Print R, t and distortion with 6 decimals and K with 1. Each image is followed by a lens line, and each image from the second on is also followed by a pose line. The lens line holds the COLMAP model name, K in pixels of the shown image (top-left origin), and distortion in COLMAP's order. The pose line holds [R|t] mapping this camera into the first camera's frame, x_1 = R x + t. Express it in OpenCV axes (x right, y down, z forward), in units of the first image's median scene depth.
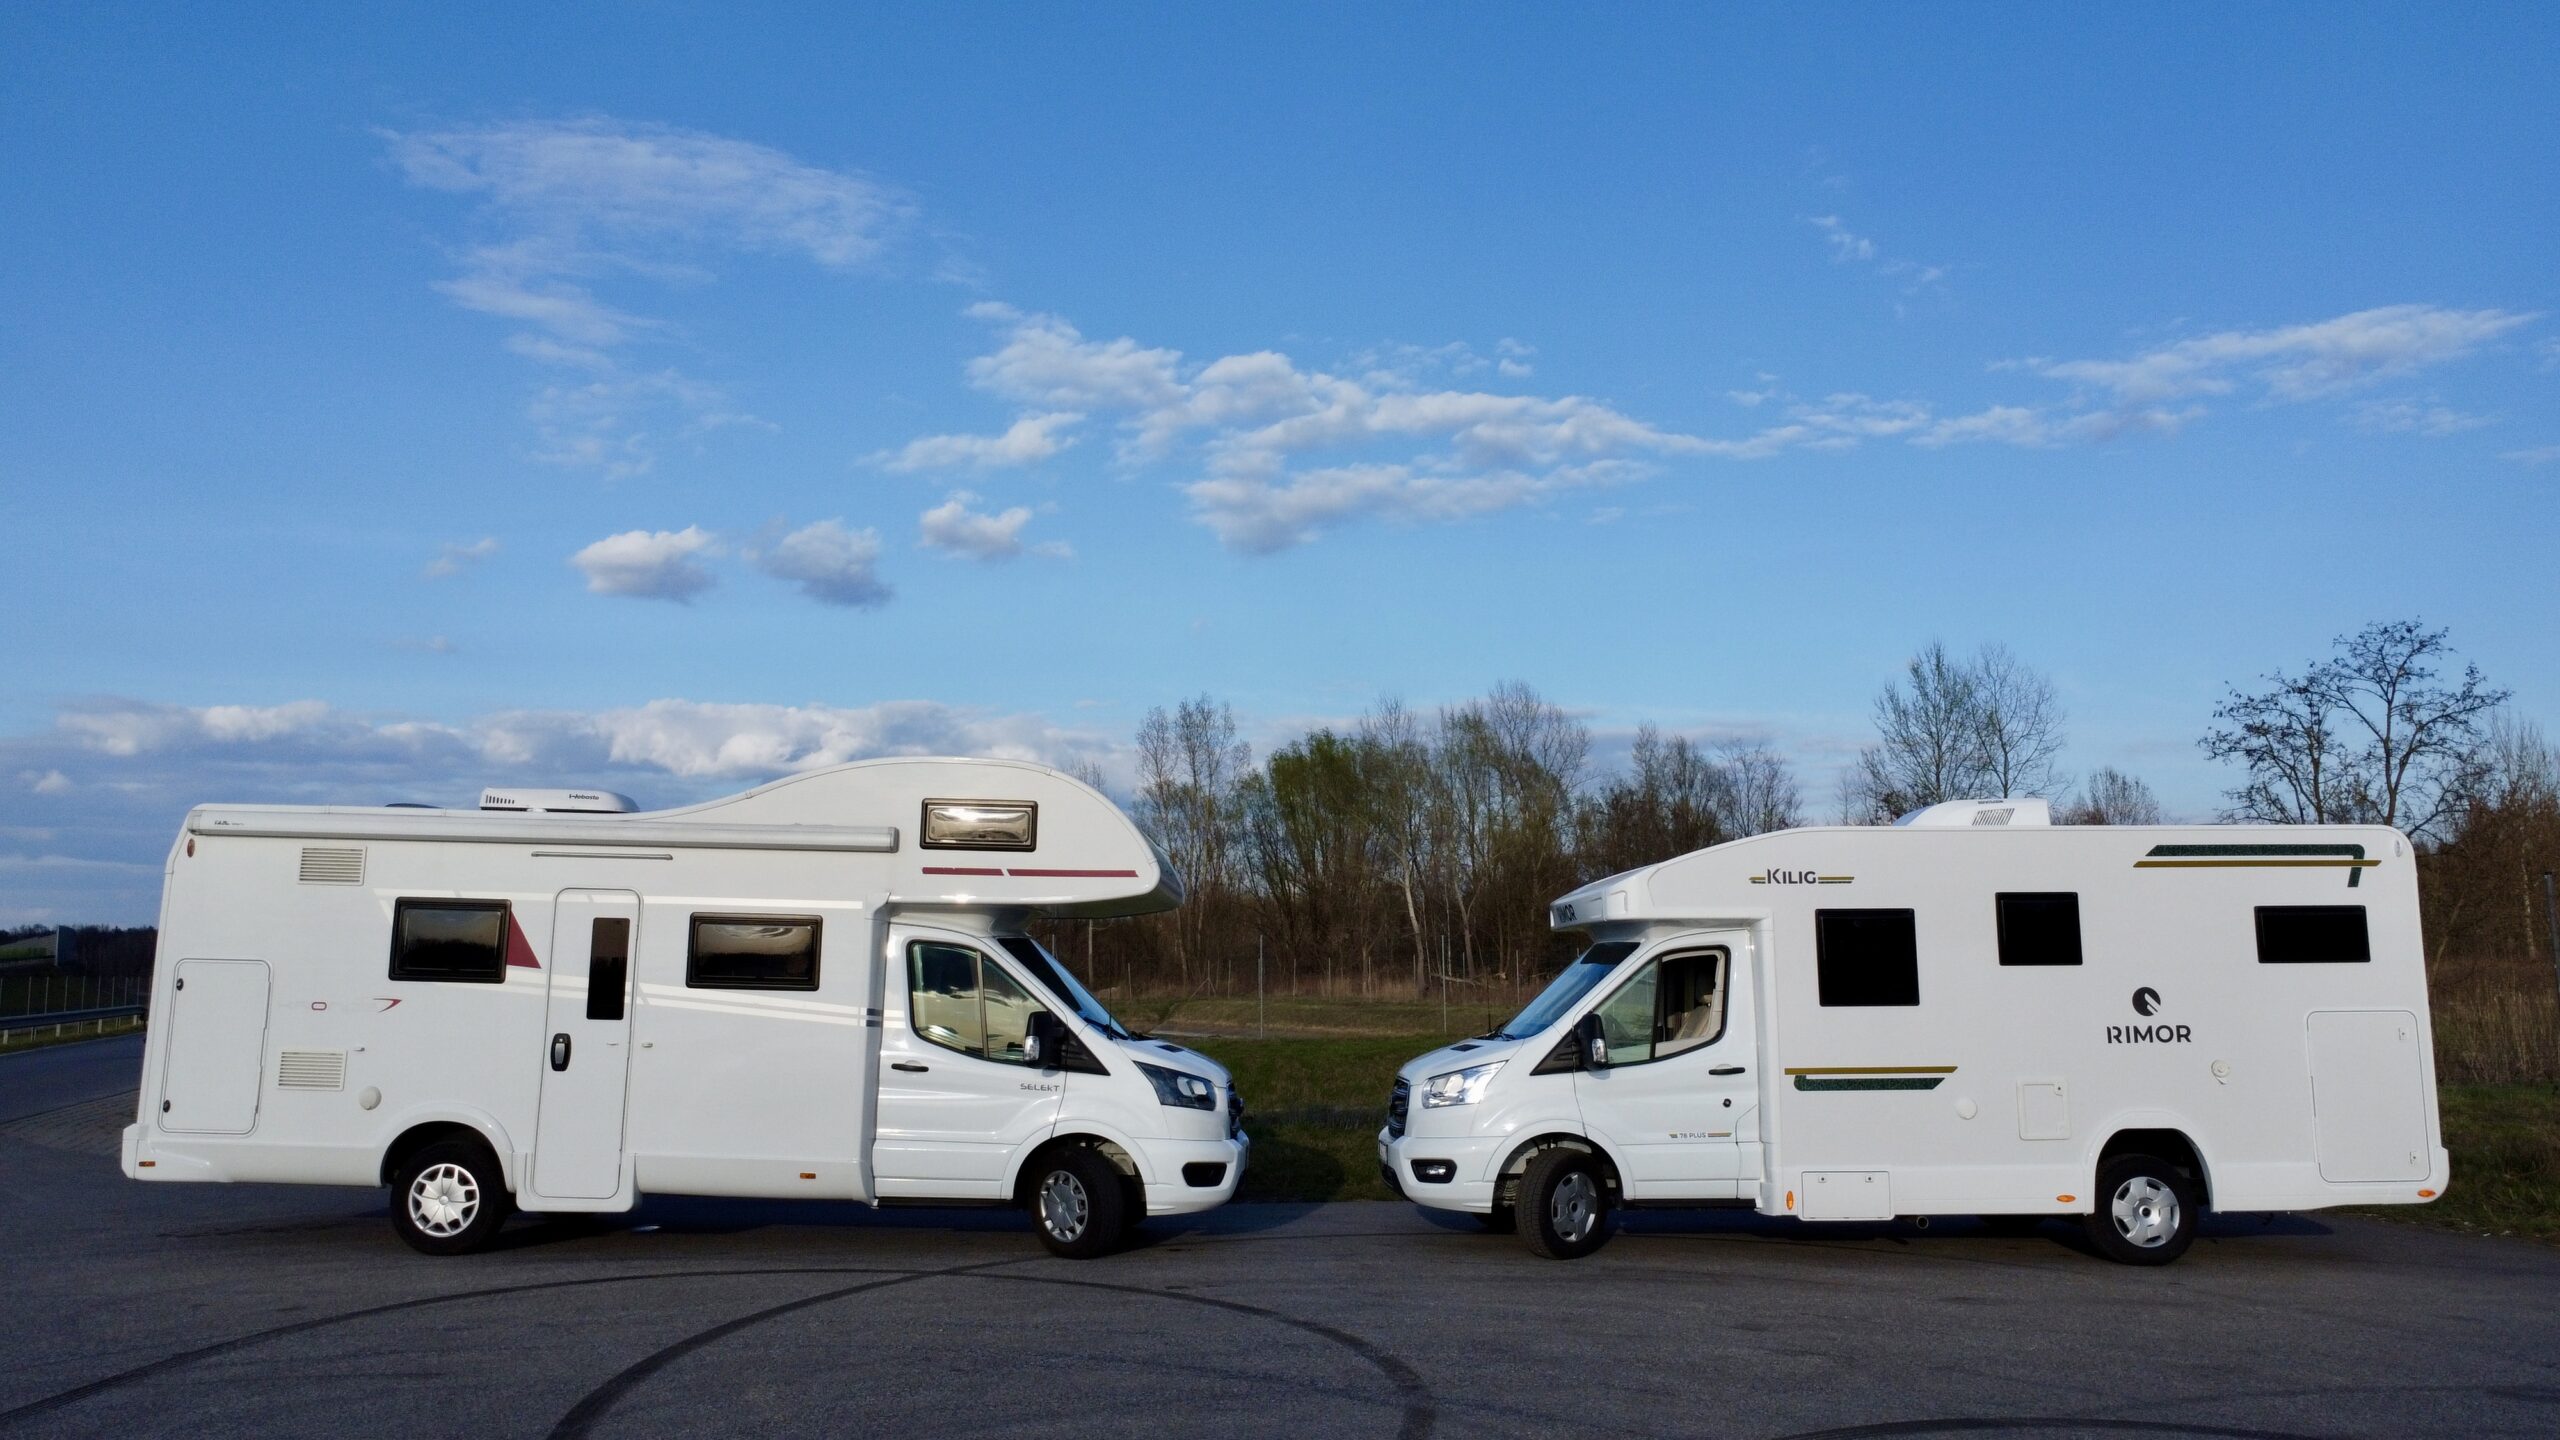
lens RADIAL K [[1901.7, 0, 1272.2], [0, 1901.7, 678.2], [0, 0, 1]] dist [0.002003, -0.001058]
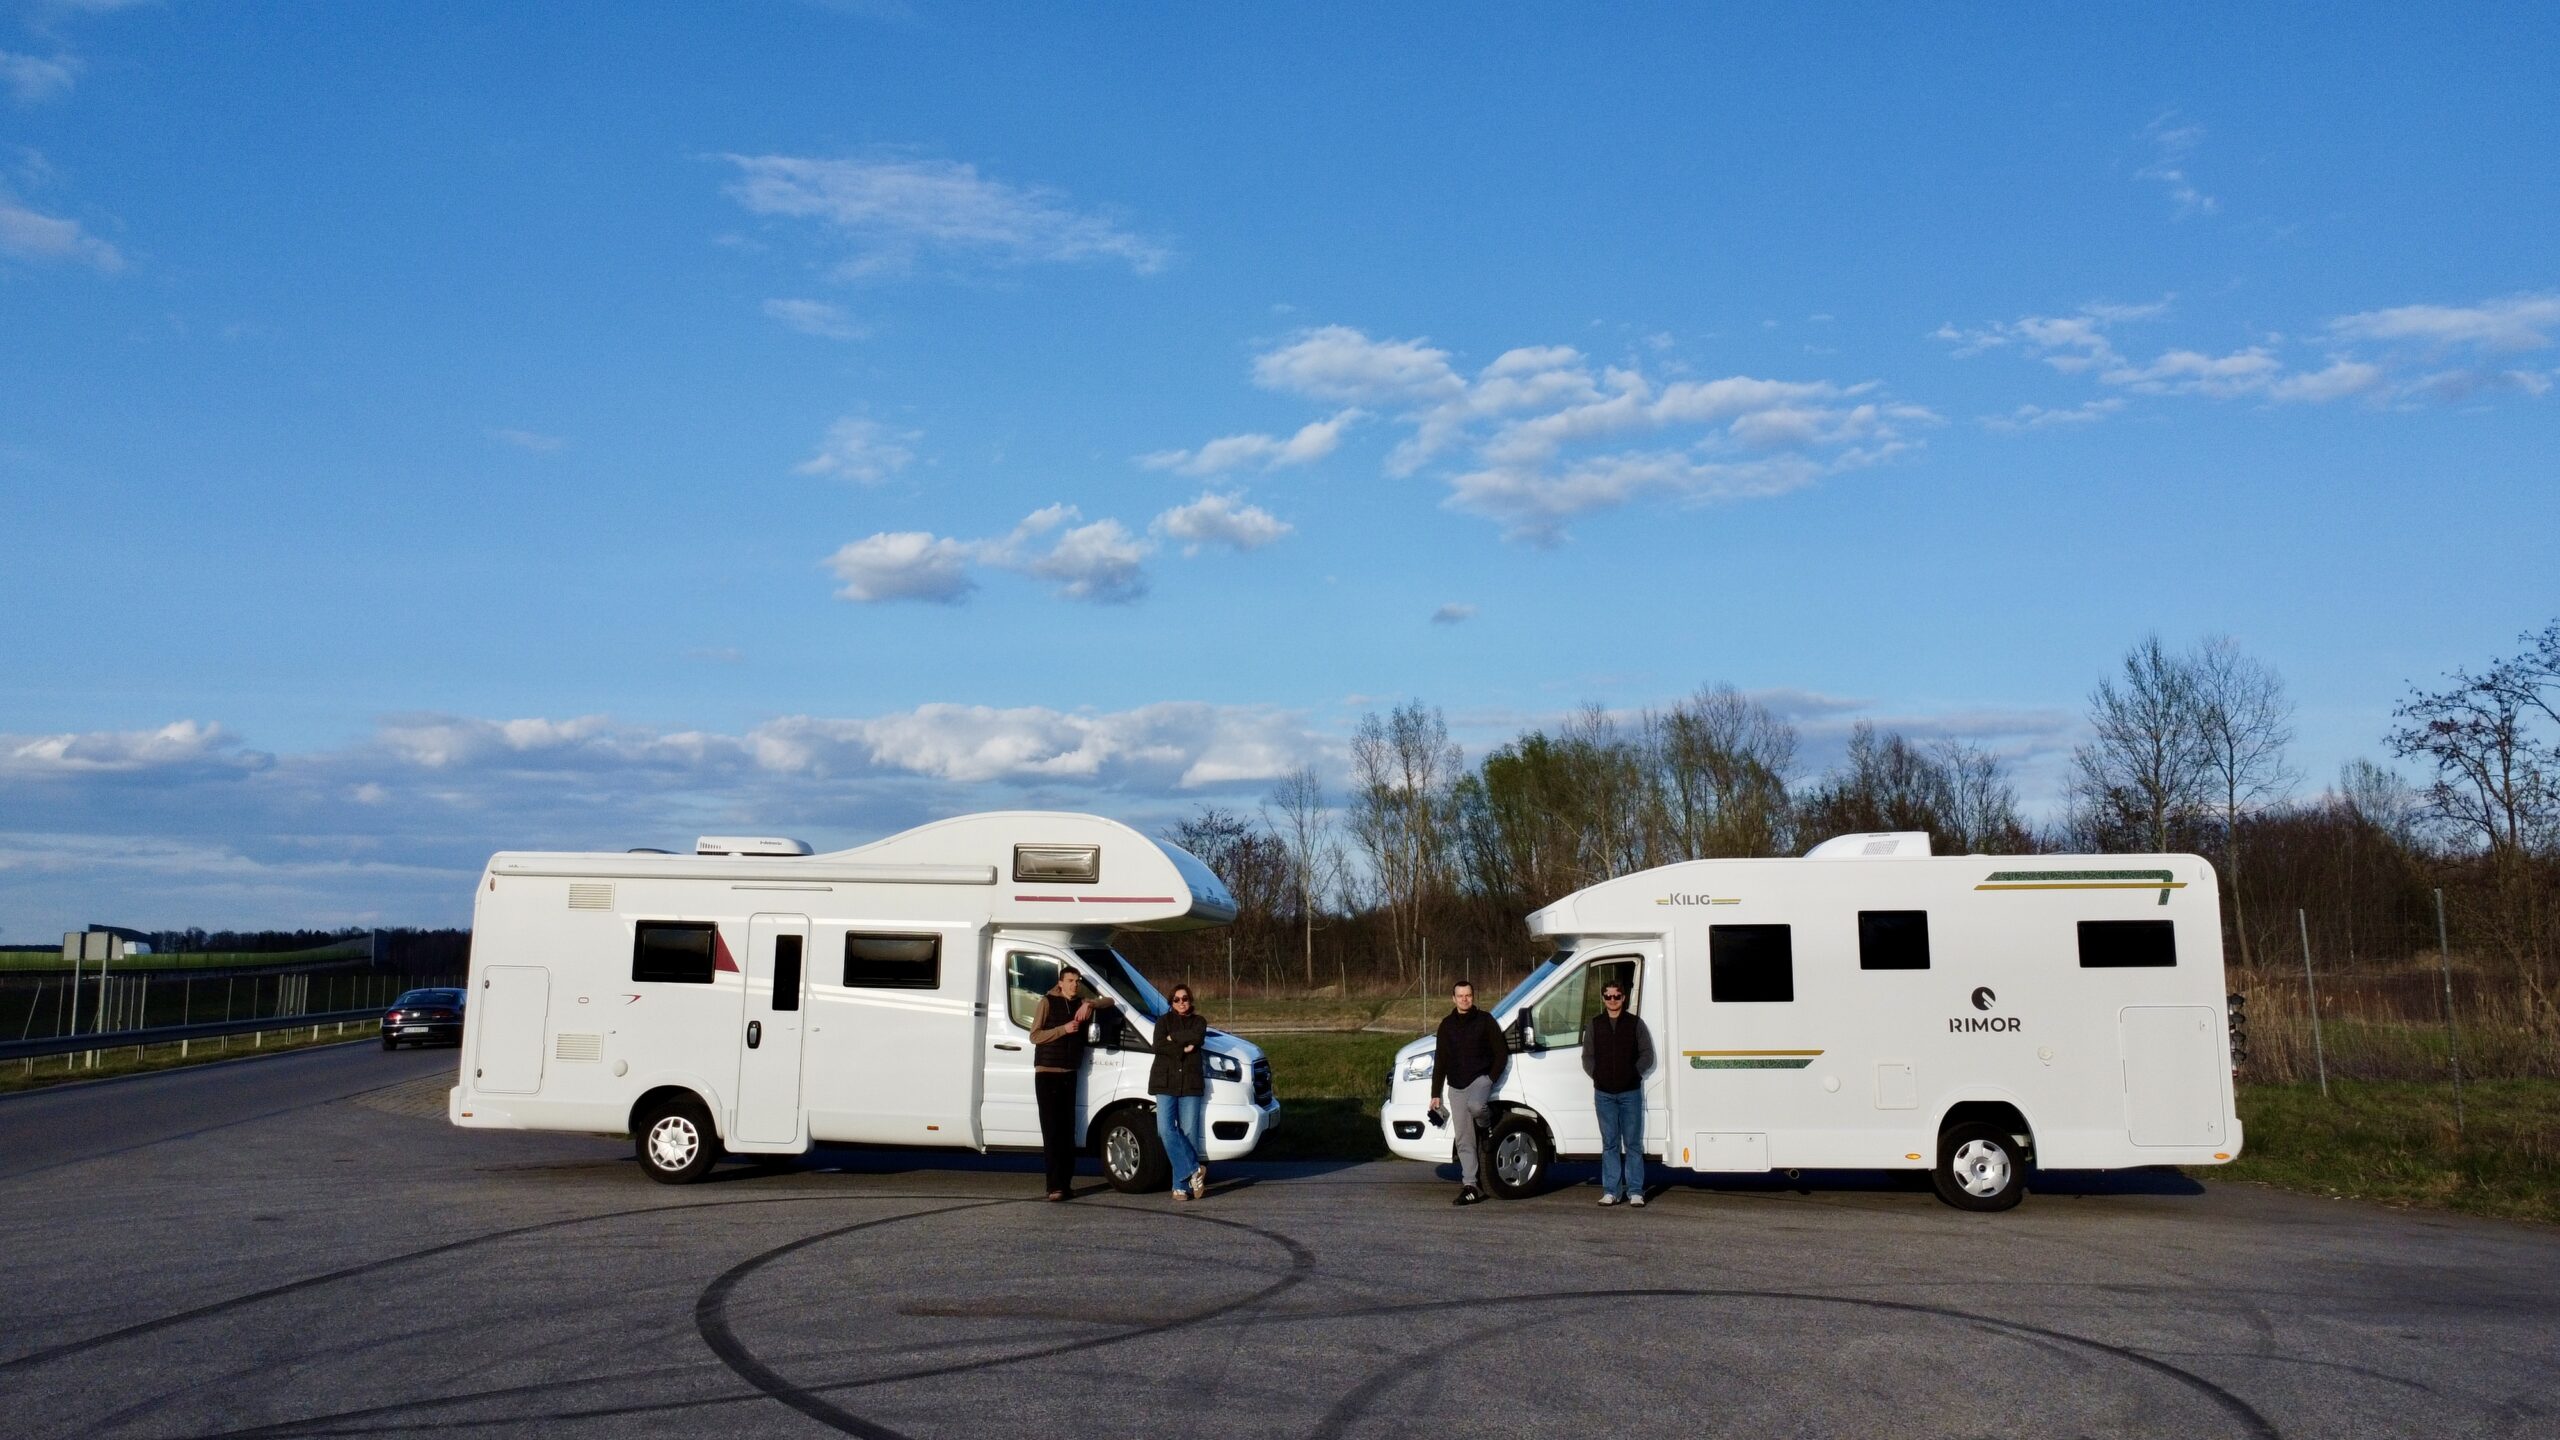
lens RADIAL K [[1901.7, 0, 1272.2], [0, 1901.7, 678.2], [0, 0, 1]] dist [0.002003, -0.001058]
pose [[0.992152, -0.019626, -0.123489, 0.157225], [0.019734, 0.999805, -0.000349, -0.046919], [0.123471, -0.002091, 0.992346, -0.283165]]
